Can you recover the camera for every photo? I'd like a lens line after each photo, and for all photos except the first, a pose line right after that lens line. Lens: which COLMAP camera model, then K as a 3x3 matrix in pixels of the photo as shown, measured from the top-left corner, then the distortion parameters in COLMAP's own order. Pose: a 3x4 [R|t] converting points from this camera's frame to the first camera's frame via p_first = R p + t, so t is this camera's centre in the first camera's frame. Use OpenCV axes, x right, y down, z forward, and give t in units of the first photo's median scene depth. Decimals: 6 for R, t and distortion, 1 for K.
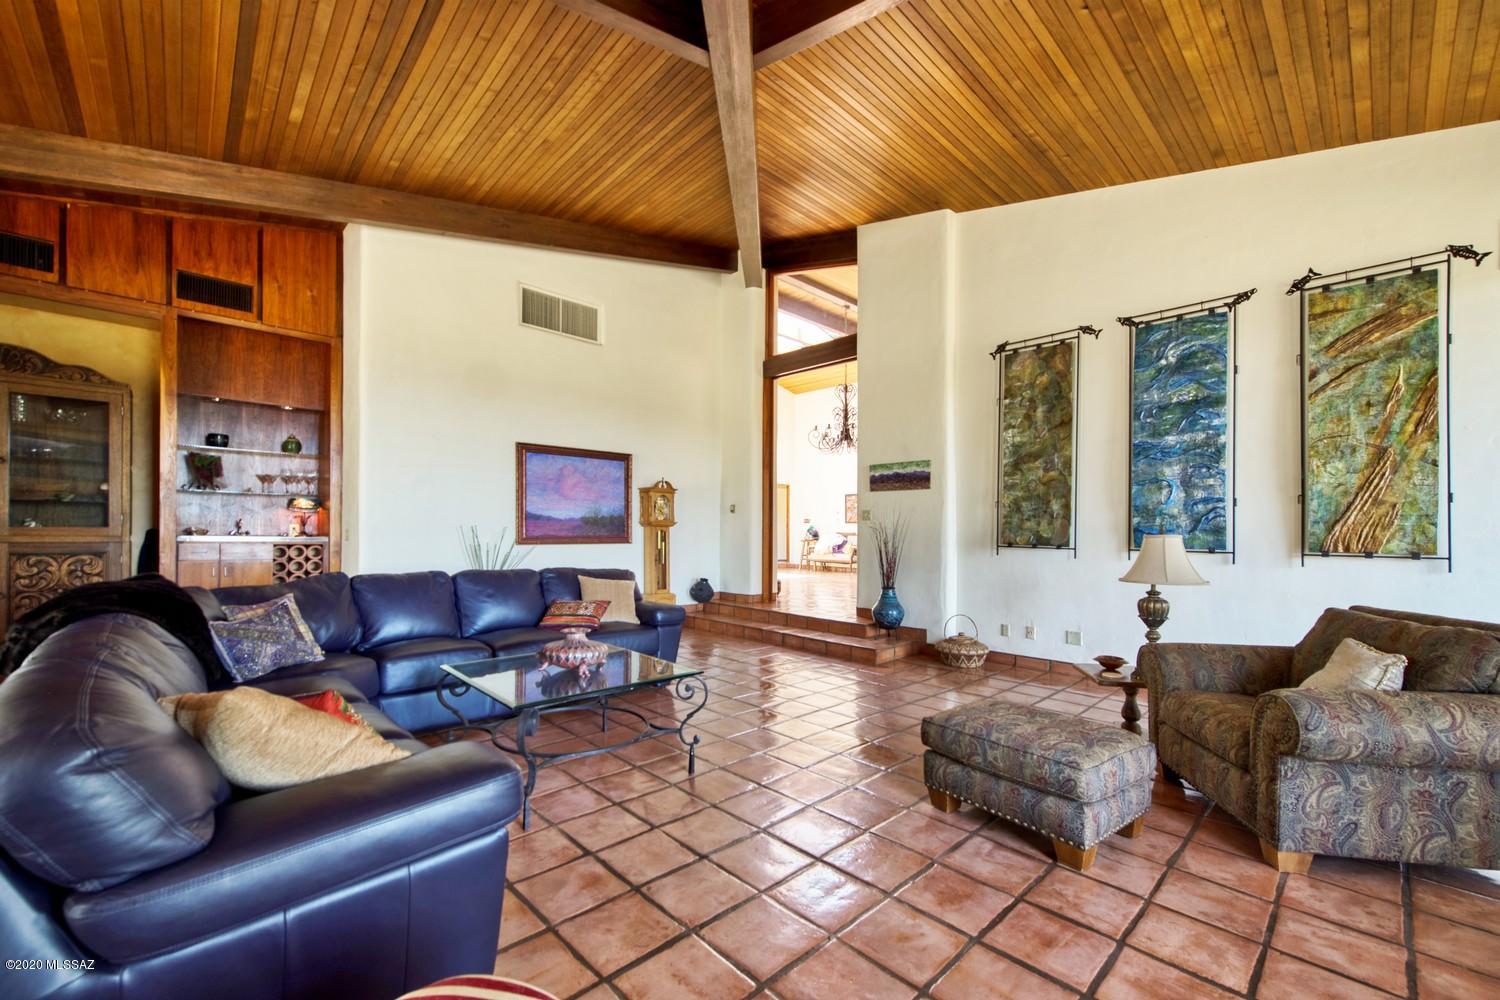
lens RADIAL K [[599.4, 0, 759.2], [0, 599.4, 537.9], [0, 0, 1]] dist [-0.001171, -0.000859]
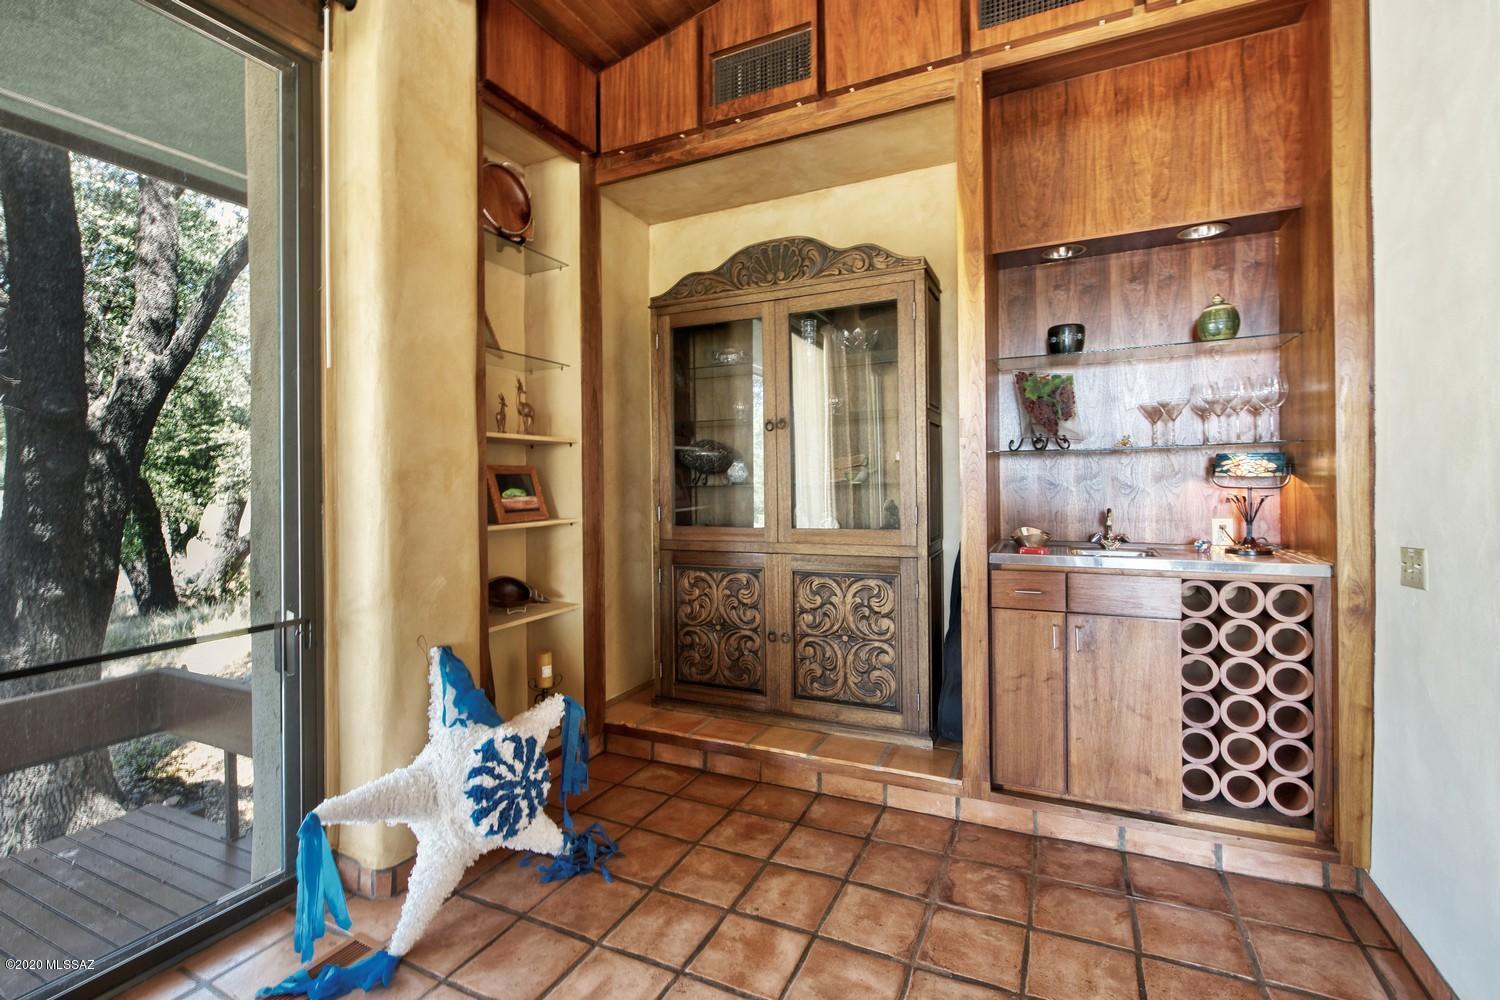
lens RADIAL K [[690.7, 0, 750.2], [0, 690.7, 490.9], [0, 0, 1]] dist [-0.002294, 0.000054]
pose [[0.344281, -0.002762, -0.938863, -0.478541], [0.012385, 0.999922, 0.001600, -0.048679], [0.938785, -0.012179, 0.344288, 0.575137]]
